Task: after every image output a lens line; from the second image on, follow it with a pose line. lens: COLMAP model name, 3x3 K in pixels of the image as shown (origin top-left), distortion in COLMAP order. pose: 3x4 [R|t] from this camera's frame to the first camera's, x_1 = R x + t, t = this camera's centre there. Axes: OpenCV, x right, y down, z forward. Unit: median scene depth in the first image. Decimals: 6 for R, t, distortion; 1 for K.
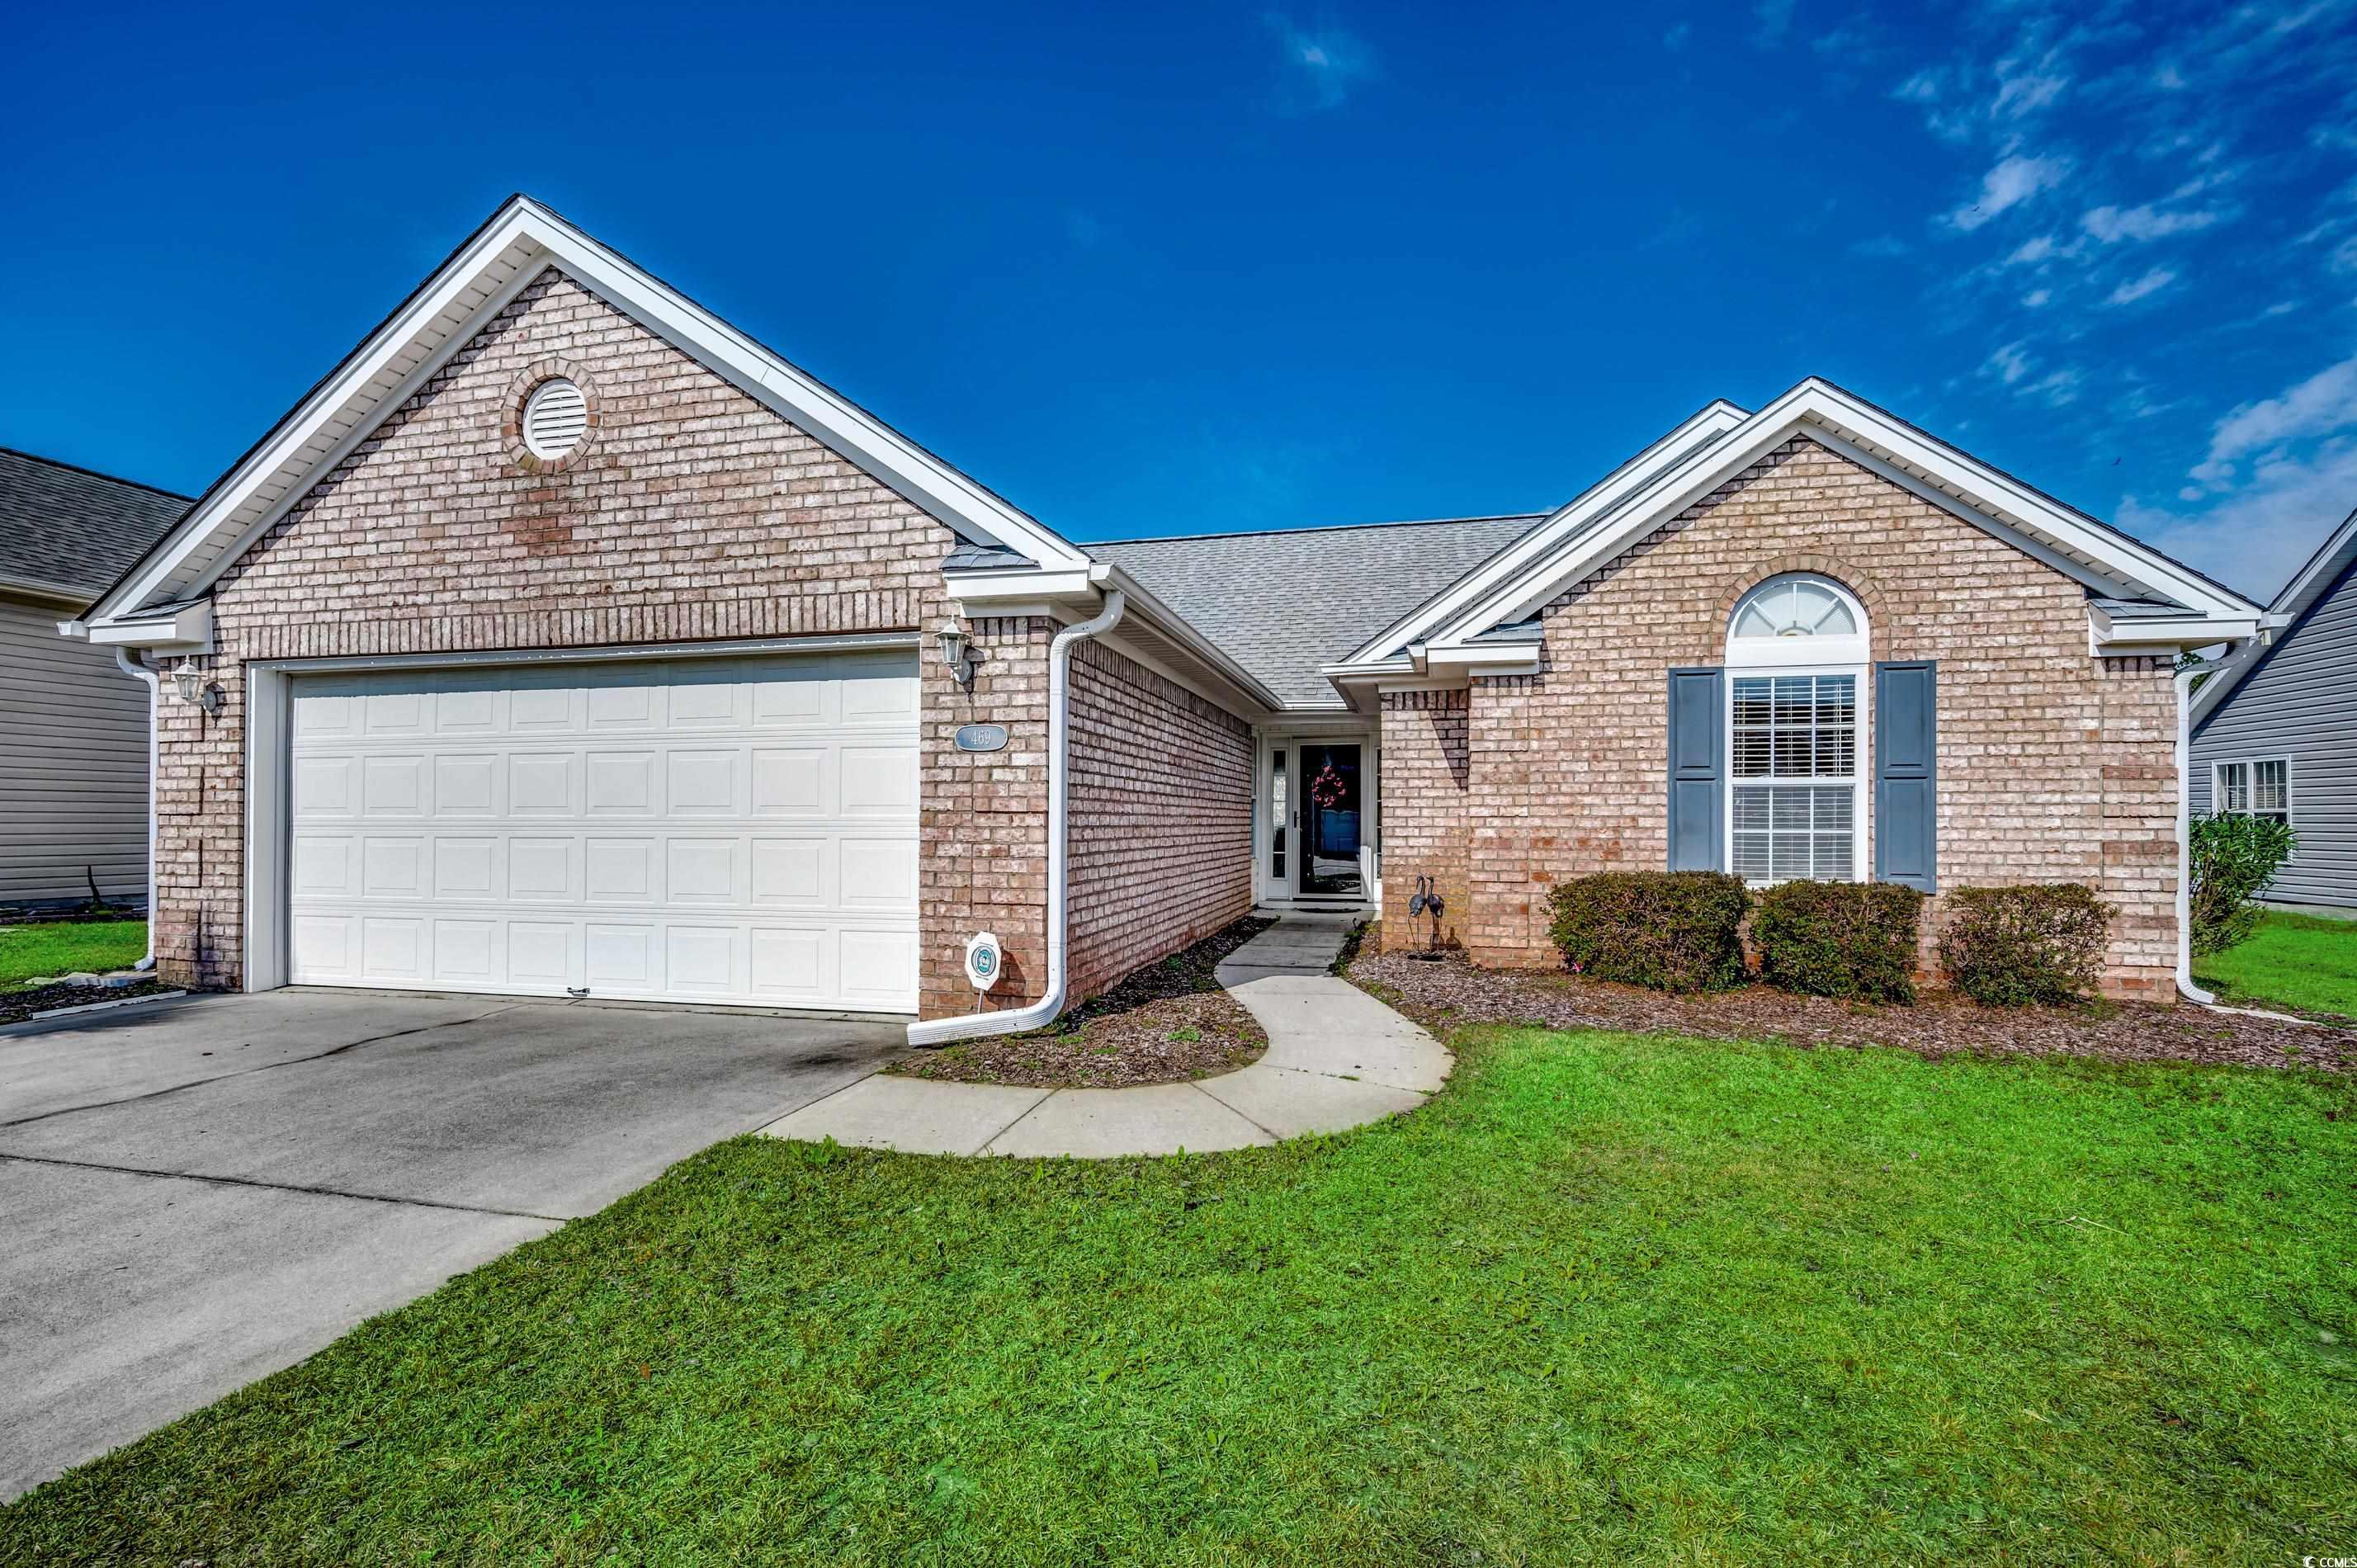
lens RADIAL K [[1017.4, 0, 1187.3], [0, 1017.4, 814.9], [0, 0, 1]] dist [-0.003989, 0.000156]
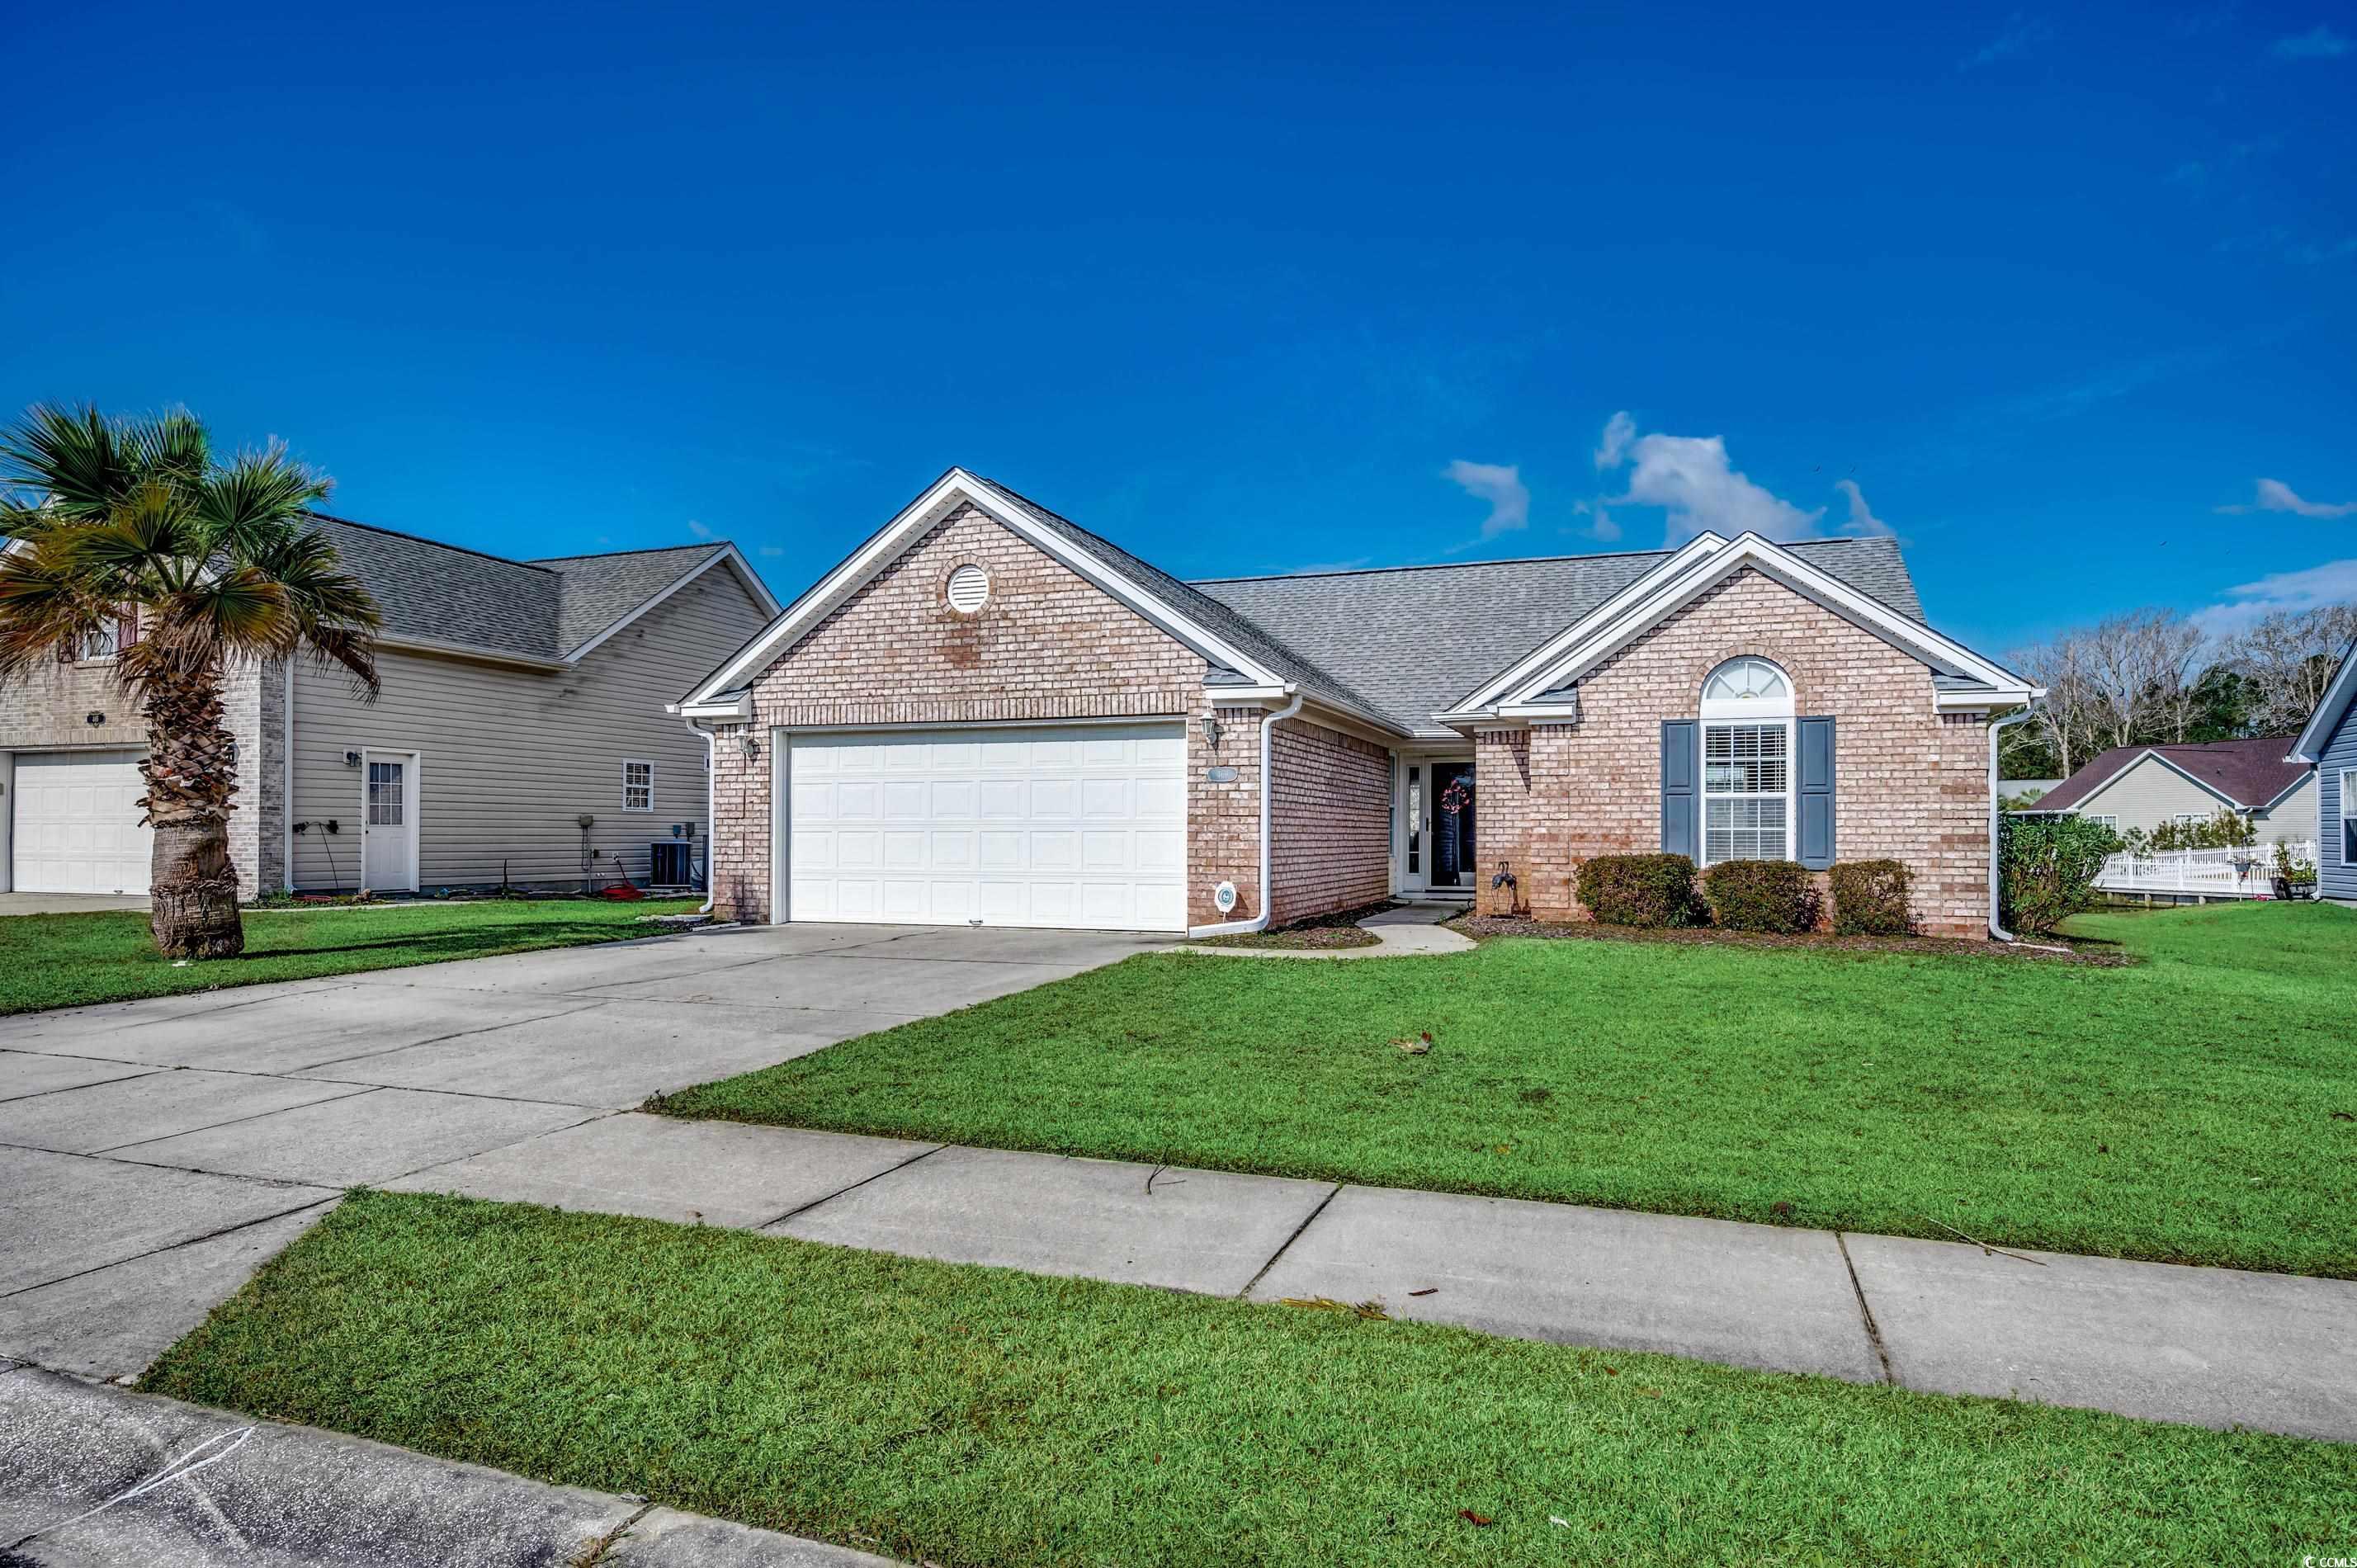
lens RADIAL K [[1328.7, 0, 1182.0], [0, 1328.7, 805.6], [0, 0, 1]] dist [-0.004495, -0.000432]
pose [[0.993326, -0.001942, -0.115326, -0.001647], [0.000087, 0.999871, -0.016087, 0.013984], [0.115343, 0.015969, 0.993197, -1.099918]]
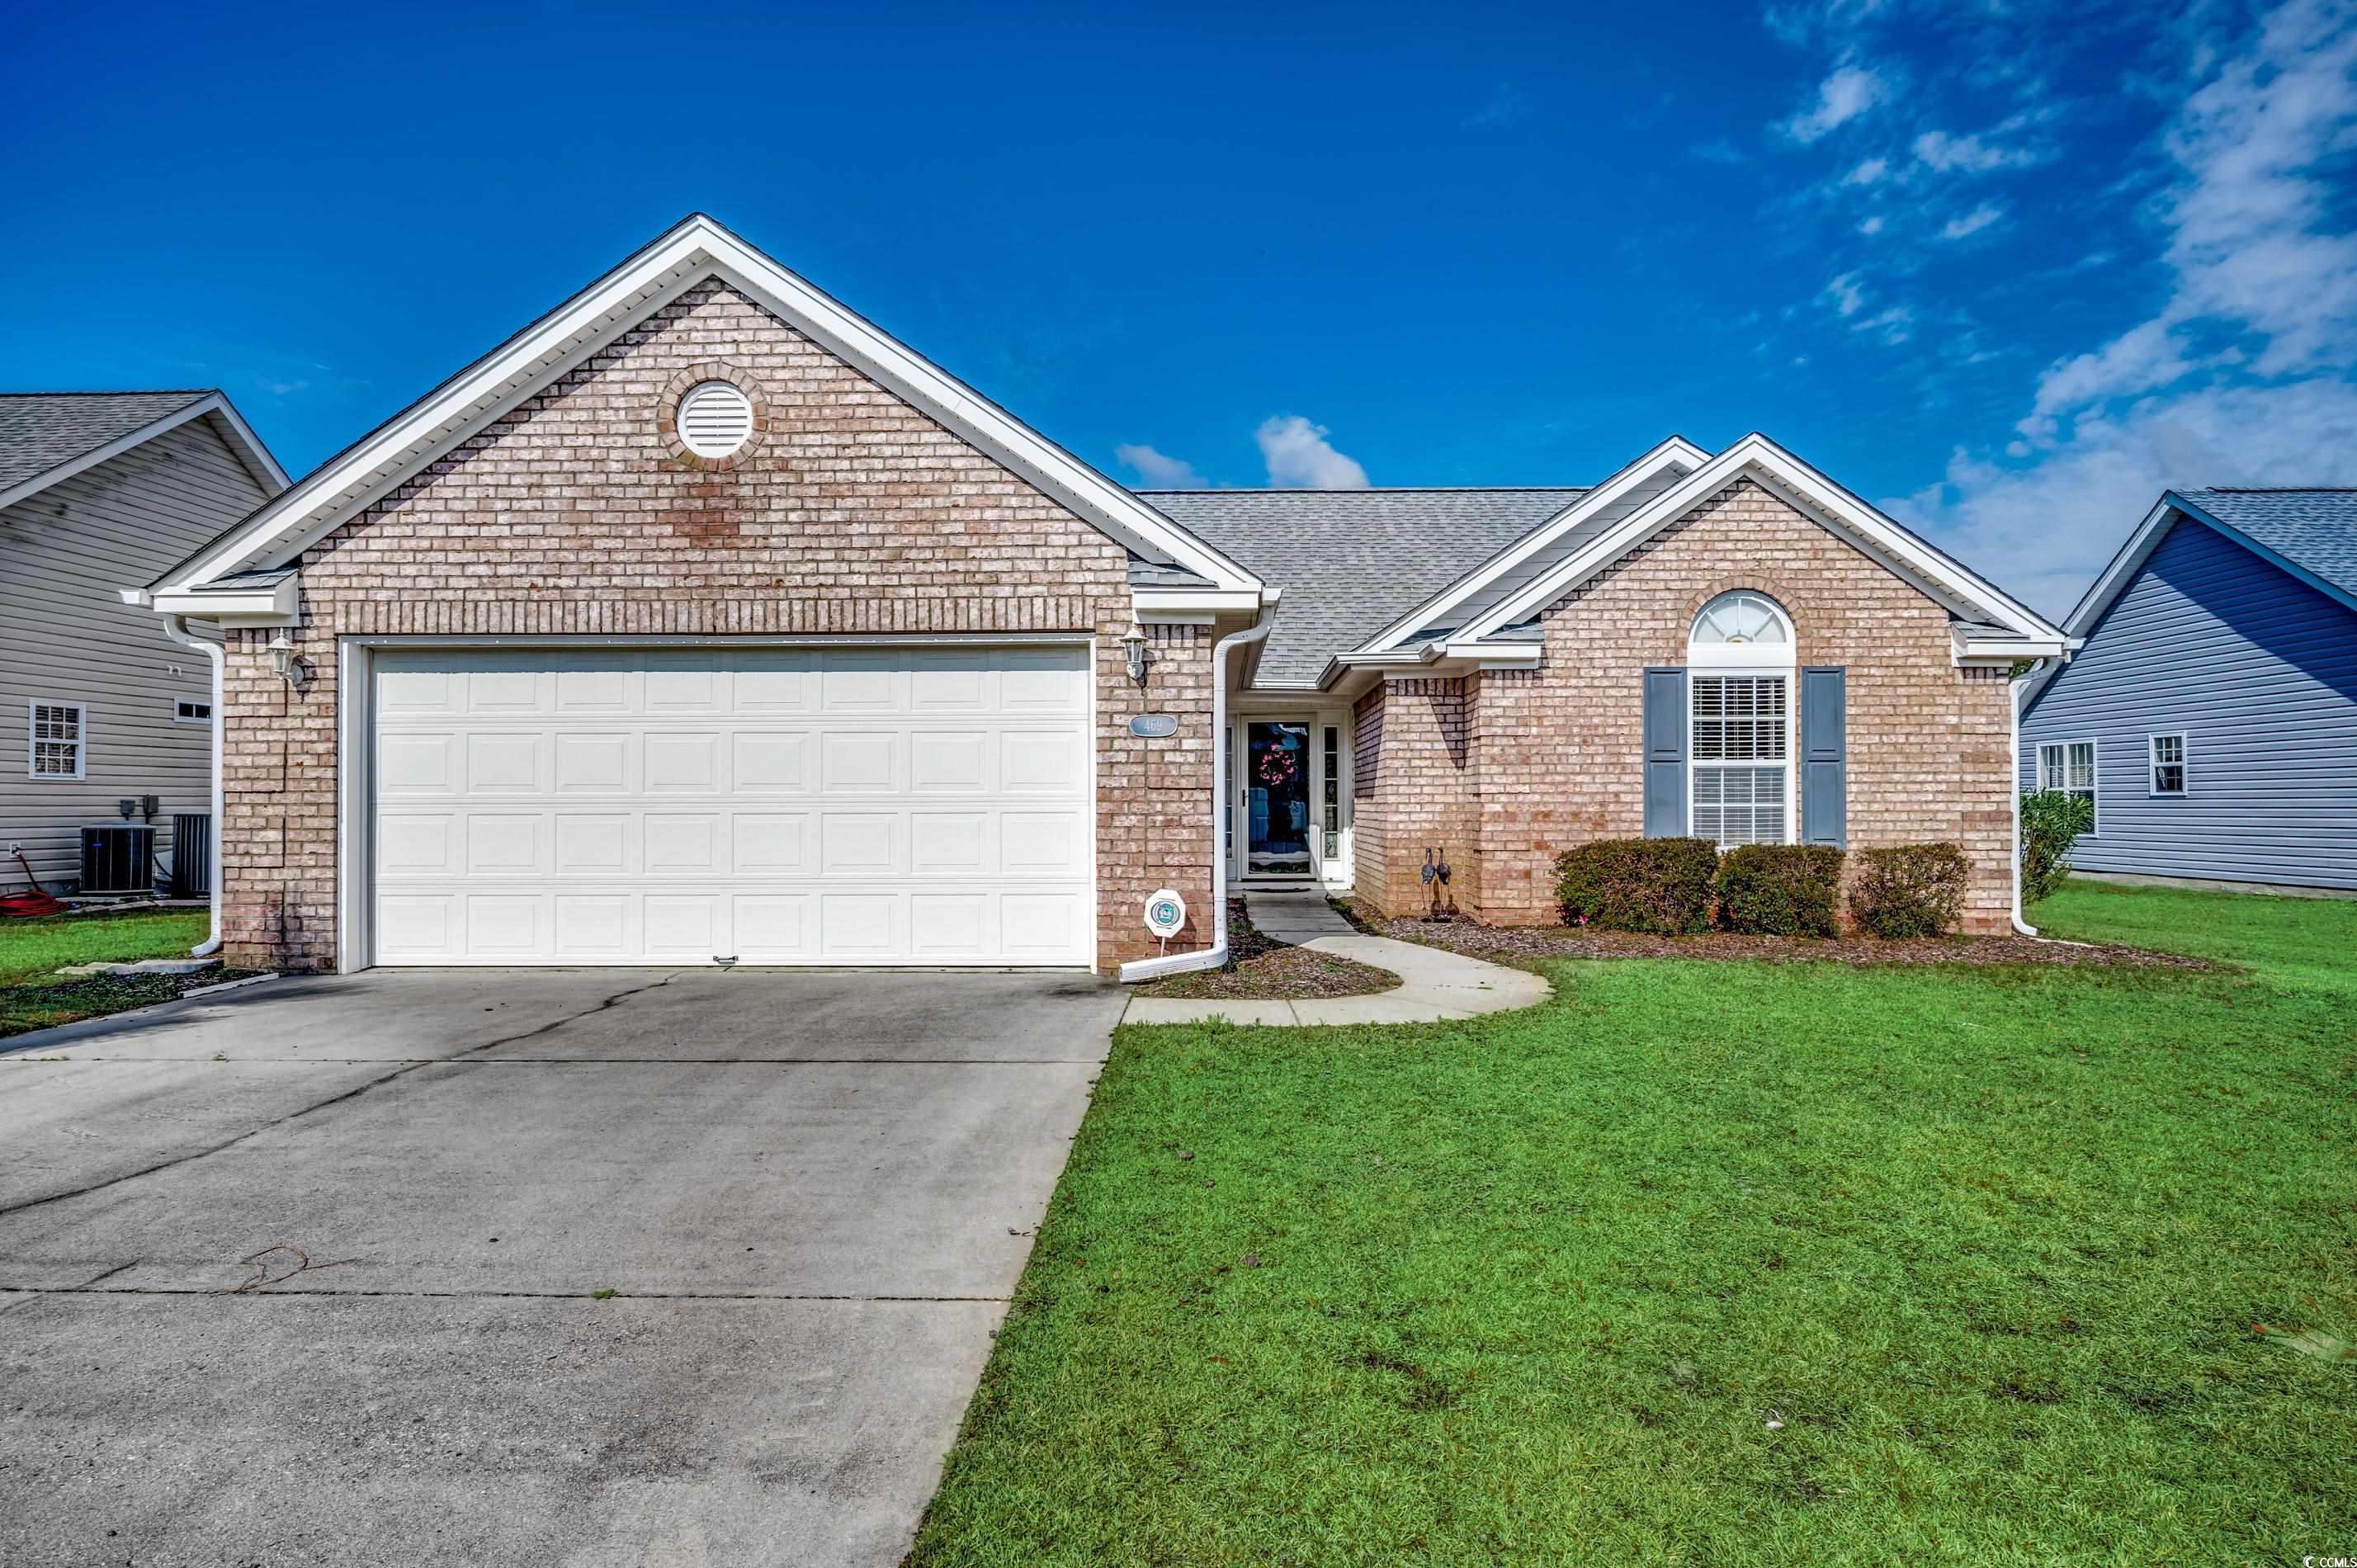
lens RADIAL K [[1307.6, 0, 1178.5], [0, 1307.6, 784.0], [0, 0, 1]] dist [-0.001657, -0.002292]
pose [[0.978408, 0.000251, 0.206681, -0.396570], [0.001733, 0.999954, -0.009416, 0.005068], [-0.206674, 0.009571, 0.978363, -0.399508]]
